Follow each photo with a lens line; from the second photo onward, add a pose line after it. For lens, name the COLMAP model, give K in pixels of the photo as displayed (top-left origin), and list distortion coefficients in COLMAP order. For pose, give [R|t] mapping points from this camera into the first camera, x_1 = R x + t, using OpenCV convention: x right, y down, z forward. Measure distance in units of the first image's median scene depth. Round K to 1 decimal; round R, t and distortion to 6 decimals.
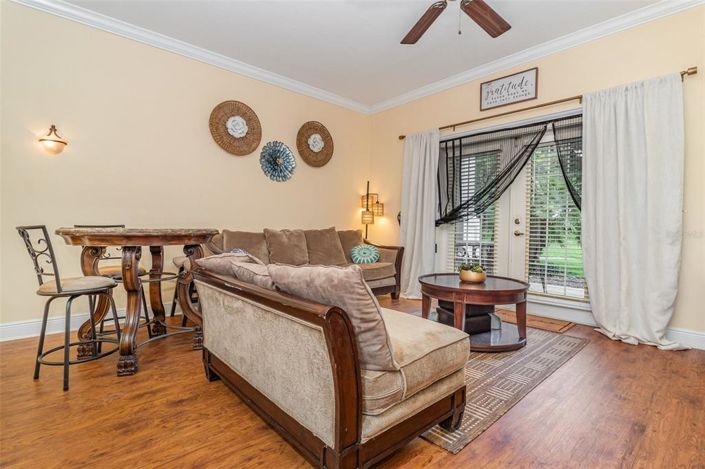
lens RADIAL K [[339.4, 0, 352.8], [0, 339.4, 222.9], [0, 0, 1]] dist [-0.000694, -0.000260]
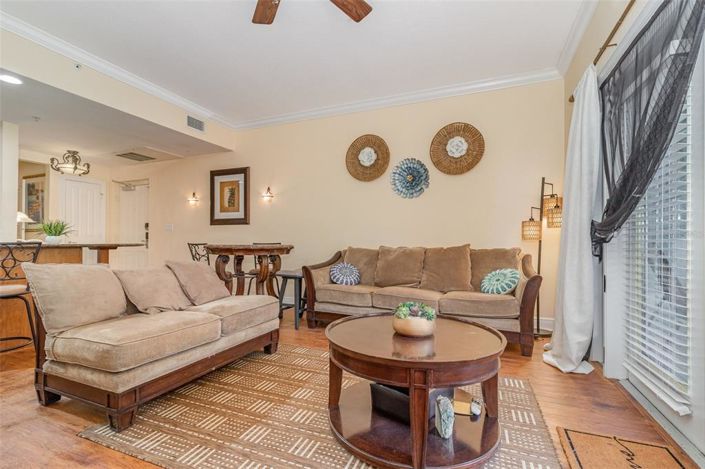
lens RADIAL K [[322.2, 0, 352.5], [0, 322.2, 234.5], [0, 0, 1]] dist [0.001744, 0.000590]
pose [[0.431088, -0.026608, -0.901918, 0.632370], [0.009042, 0.999642, -0.025169, 0.006791], [0.902265, 0.002695, 0.431174, 0.497551]]
